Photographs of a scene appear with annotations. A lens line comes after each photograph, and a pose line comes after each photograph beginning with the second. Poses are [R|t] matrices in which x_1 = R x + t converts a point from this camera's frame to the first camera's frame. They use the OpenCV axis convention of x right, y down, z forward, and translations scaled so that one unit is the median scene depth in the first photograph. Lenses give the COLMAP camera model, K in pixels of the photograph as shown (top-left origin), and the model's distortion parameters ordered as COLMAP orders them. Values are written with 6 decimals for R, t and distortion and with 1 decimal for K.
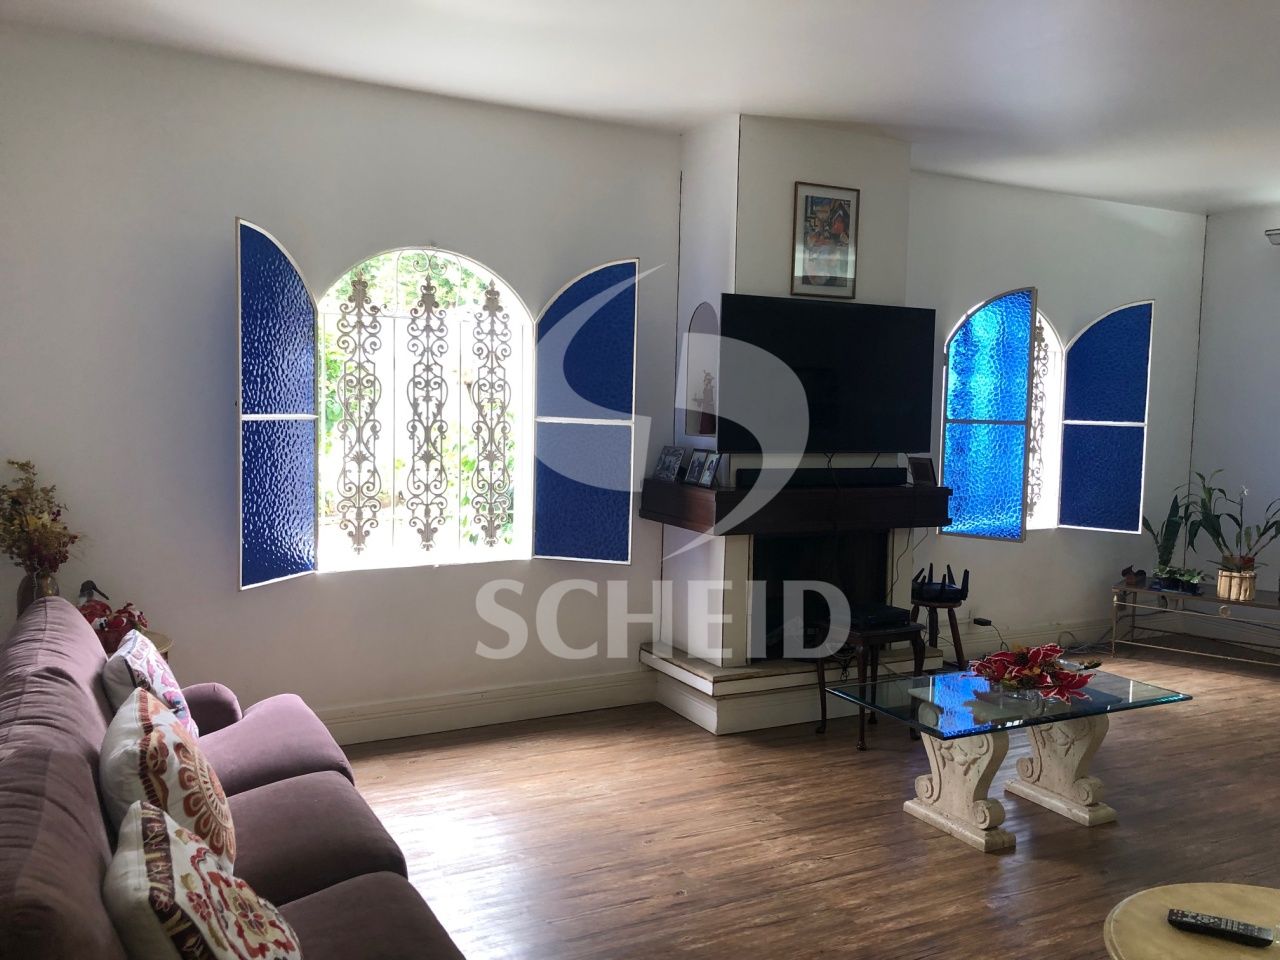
lens RADIAL K [[1054.7, 0, 655.2], [0, 1054.7, 481.3], [0, 0, 1]] dist [0.040004, -0.041126]
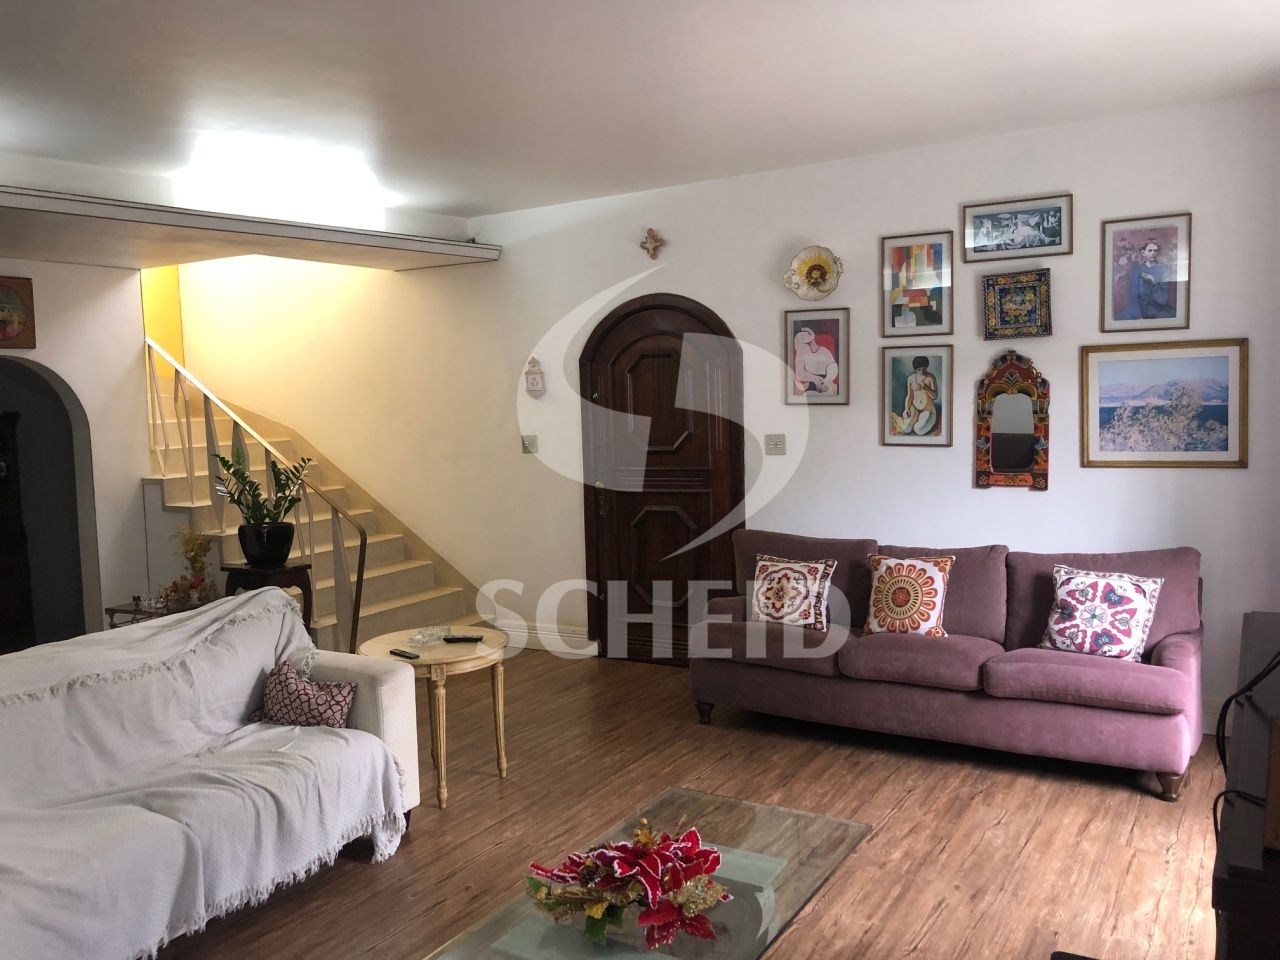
lens RADIAL K [[1054.7, 0, 621.1], [0, 1054.7, 462.5], [0, 0, 1]] dist [0.040004, -0.041126]
pose [[-0.865116, 0.038329, -0.500105, 0.546793], [-0.028375, 0.991739, 0.125095, -0.110359], [0.500768, 0.122412, -0.856882, 1.243885]]
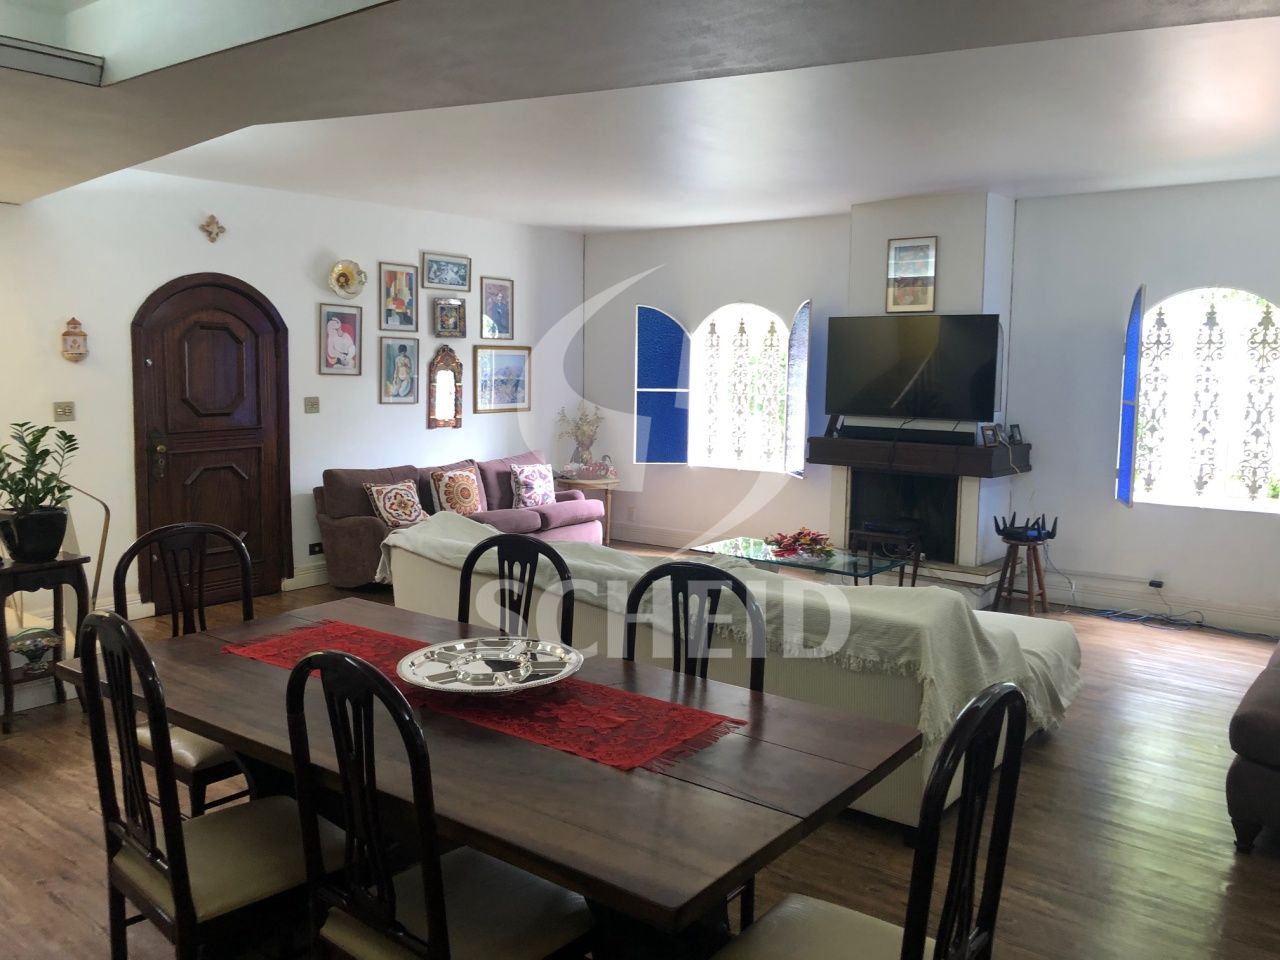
lens RADIAL K [[1054.7, 0, 644.3], [0, 1054.7, 469.1], [0, 0, 1]] dist [0.040004, -0.041126]
pose [[0.402407, 0.073561, -0.912501, 1.464334], [-0.075178, 0.996055, 0.047143, 0.002495], [0.912369, 0.049629, 0.406350, 0.072902]]
